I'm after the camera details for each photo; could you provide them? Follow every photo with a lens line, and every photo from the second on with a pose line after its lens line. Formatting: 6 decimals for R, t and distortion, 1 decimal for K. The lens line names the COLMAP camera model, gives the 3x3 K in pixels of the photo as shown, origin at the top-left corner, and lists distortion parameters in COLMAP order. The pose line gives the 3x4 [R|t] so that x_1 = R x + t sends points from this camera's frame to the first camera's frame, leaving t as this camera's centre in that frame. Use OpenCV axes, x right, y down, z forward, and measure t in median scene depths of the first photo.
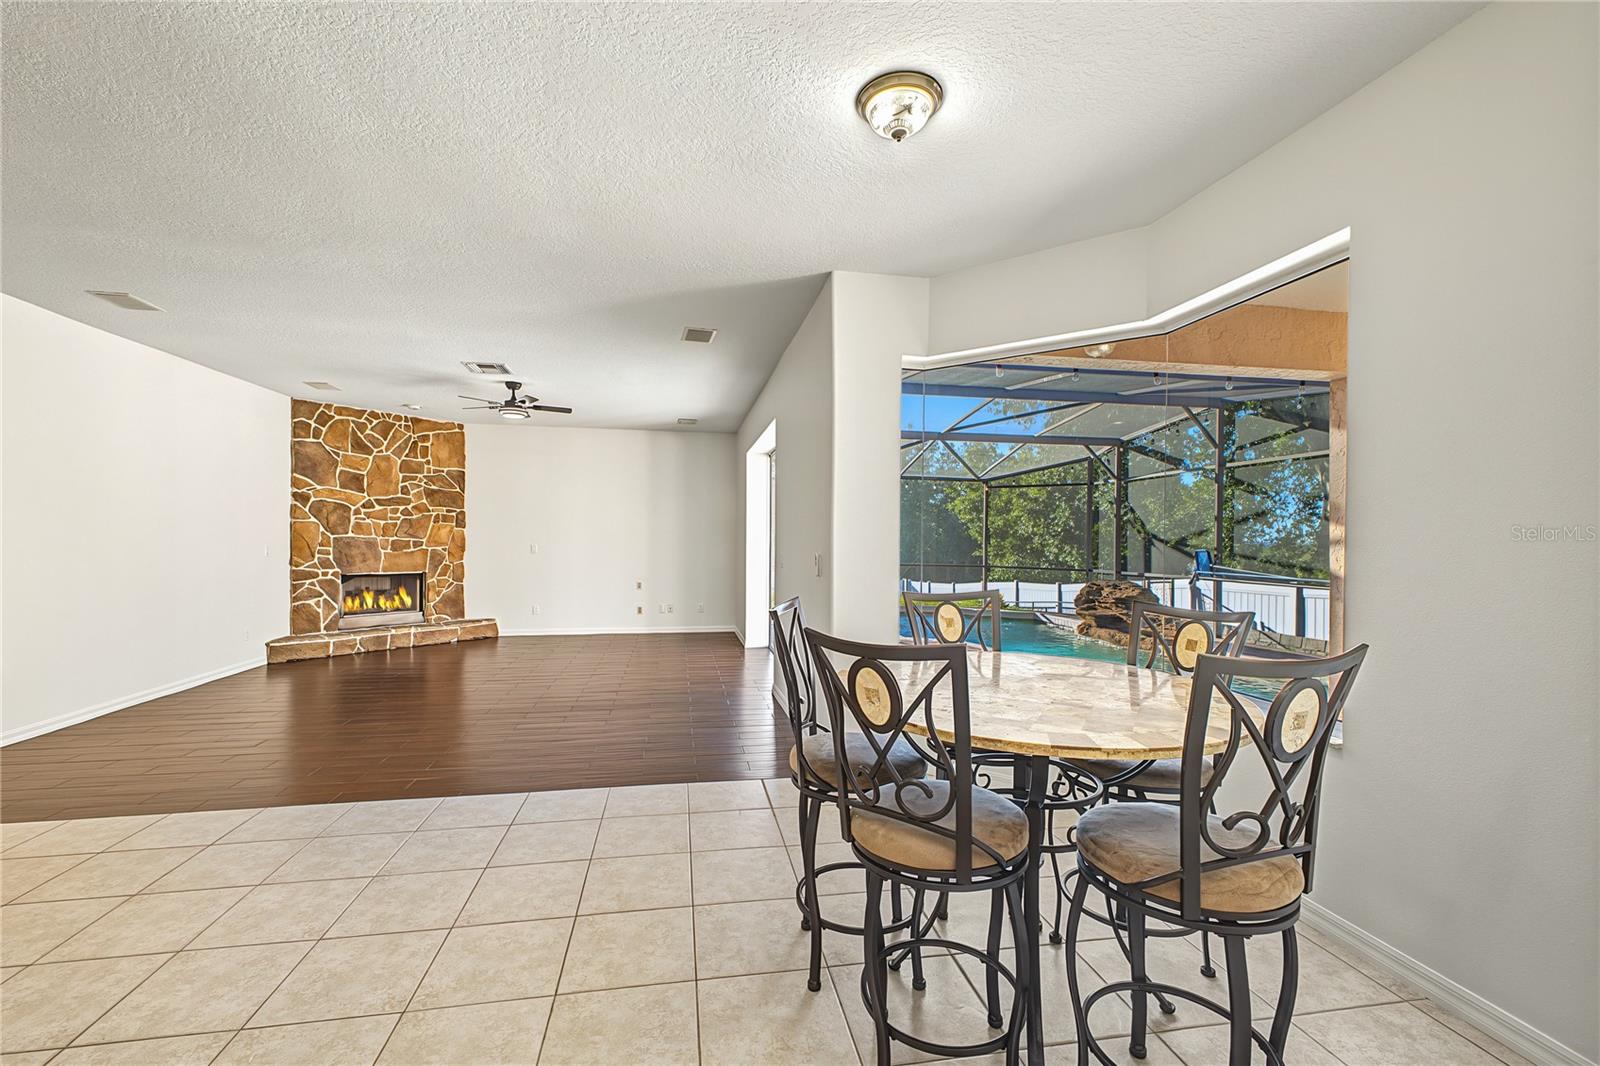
lens RADIAL K [[648.2, 0, 793.1], [0, 648.2, 541.5], [0, 0, 1]] dist [0.001814, -0.000127]
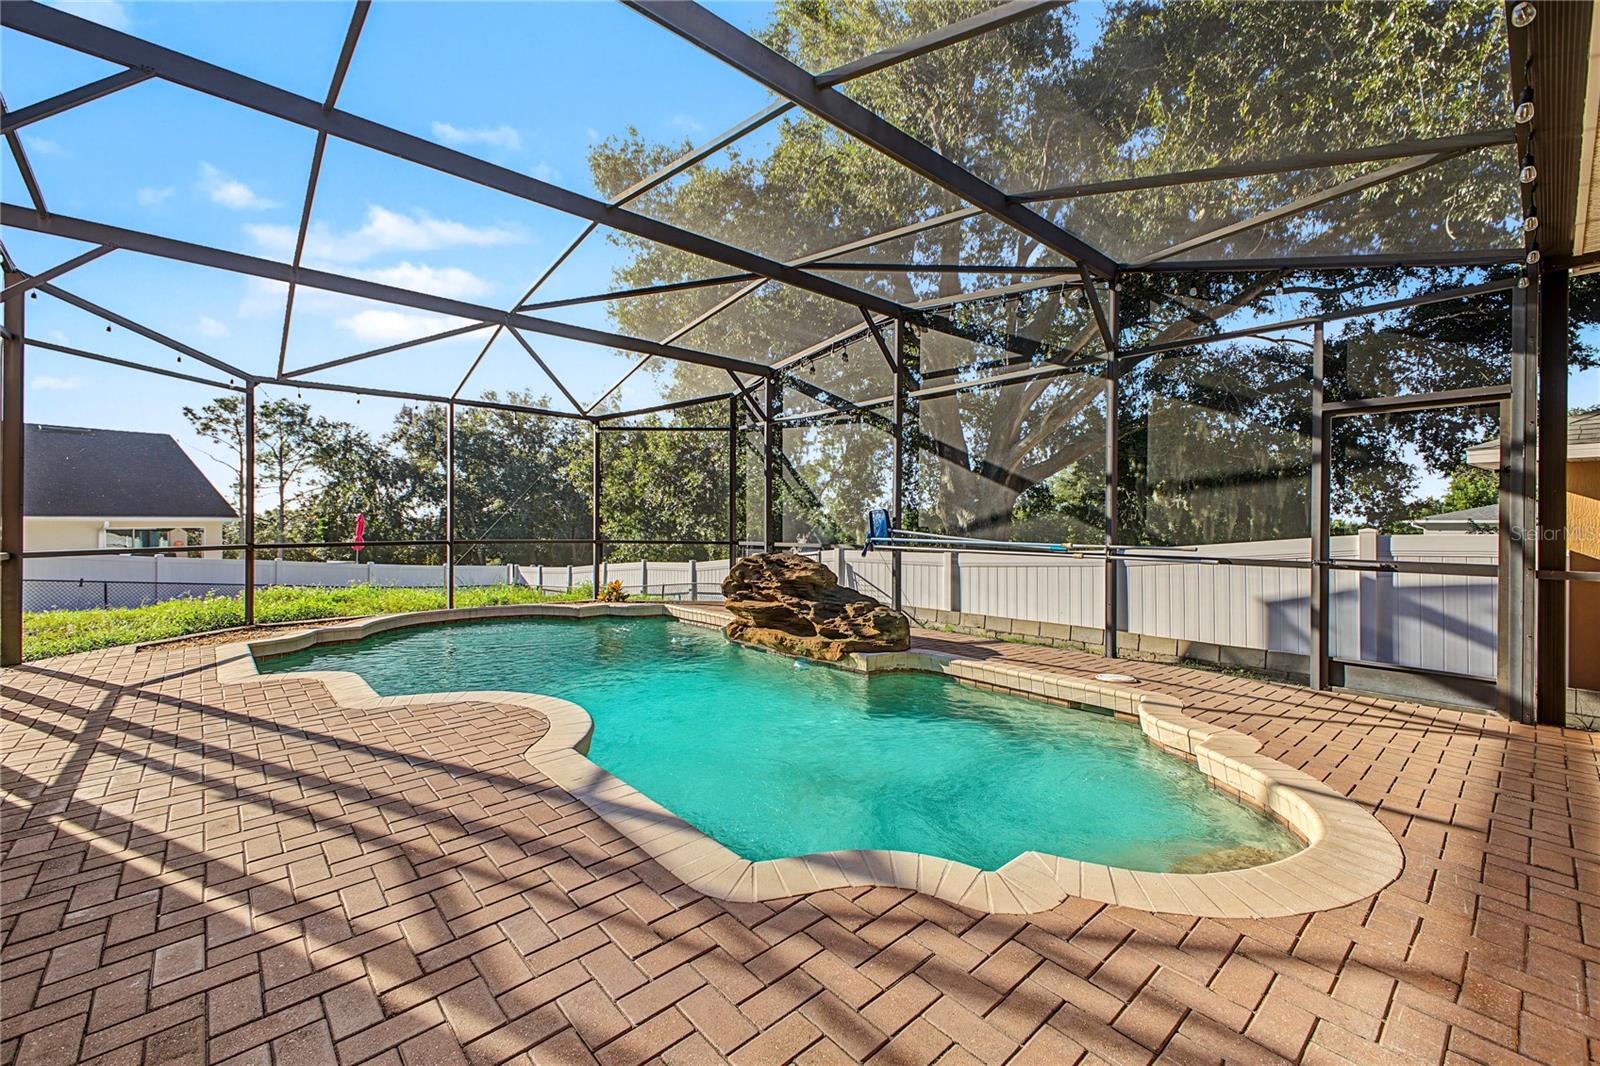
lens RADIAL K [[648.2, 0, 800.6], [0, 648.2, 521.1], [0, 0, 1]] dist [0.001814, -0.000127]
pose [[0.845767, -0.007925, 0.533494, 0.126949], [0.009188, 0.999958, 0.000288, 0.021177], [-0.533474, 0.004658, 0.845804, 0.334765]]
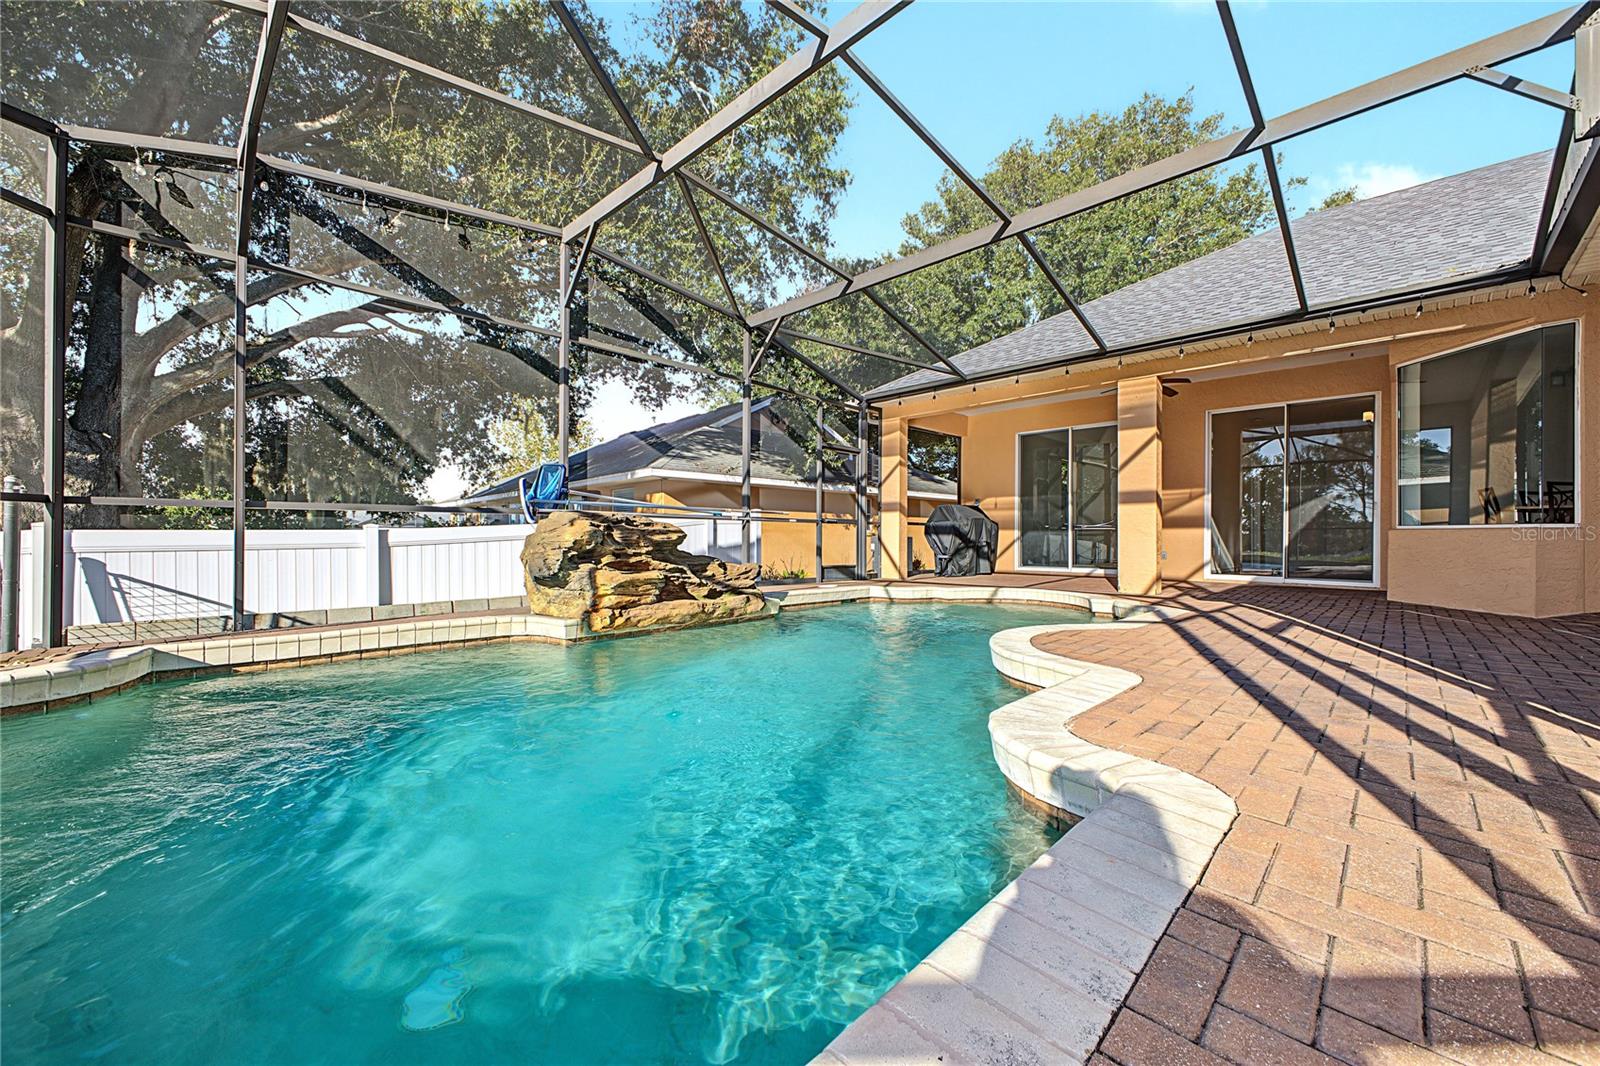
lens RADIAL K [[648.2, 0, 797.6], [0, 648.2, 540.3], [0, 0, 1]] dist [0.001814, -0.000127]
pose [[-0.613162, -0.016370, 0.789787, 0.006432], [-0.012073, 0.999863, 0.011352, 0.059591], [-0.789865, -0.002575, -0.613276, 0.943137]]
